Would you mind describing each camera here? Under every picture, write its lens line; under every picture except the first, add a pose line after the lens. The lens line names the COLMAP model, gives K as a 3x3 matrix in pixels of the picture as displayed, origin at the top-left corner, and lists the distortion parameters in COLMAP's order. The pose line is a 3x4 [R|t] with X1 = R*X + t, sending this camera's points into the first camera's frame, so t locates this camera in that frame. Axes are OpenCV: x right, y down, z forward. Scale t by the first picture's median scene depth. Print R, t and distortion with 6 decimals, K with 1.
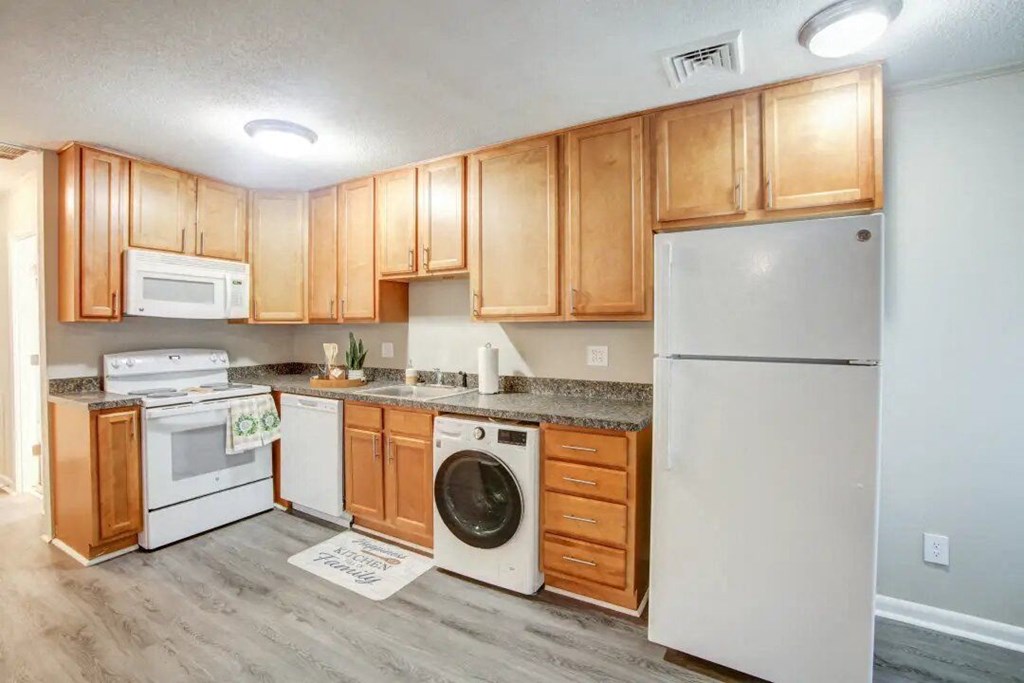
lens RADIAL K [[476.7, 0, 485.3], [0, 476.7, 326.5], [0, 0, 1]] dist [-0.025057, -0.000197]
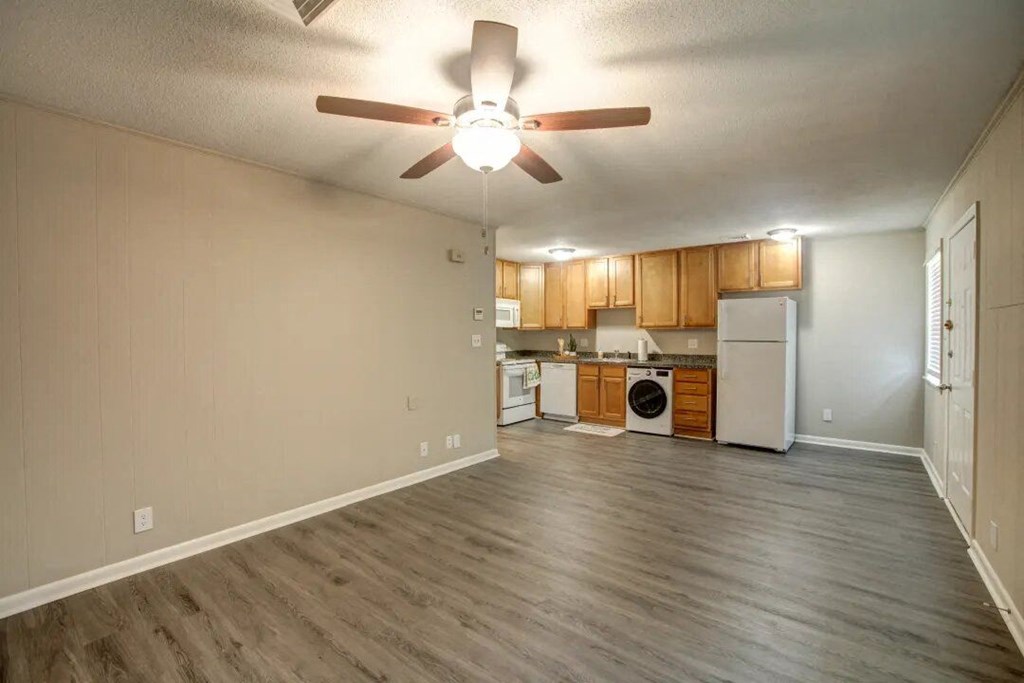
lens RADIAL K [[525.8, 0, 511.2], [0, 525.8, 334.7], [0, 0, 1]] dist [-0.016750, -0.000031]
pose [[0.999444, 0.000200, -0.033343, -0.532183], [-0.000092, 0.999995, 0.003225, 0.009427], [0.033344, -0.003220, 0.999439, -1.491738]]
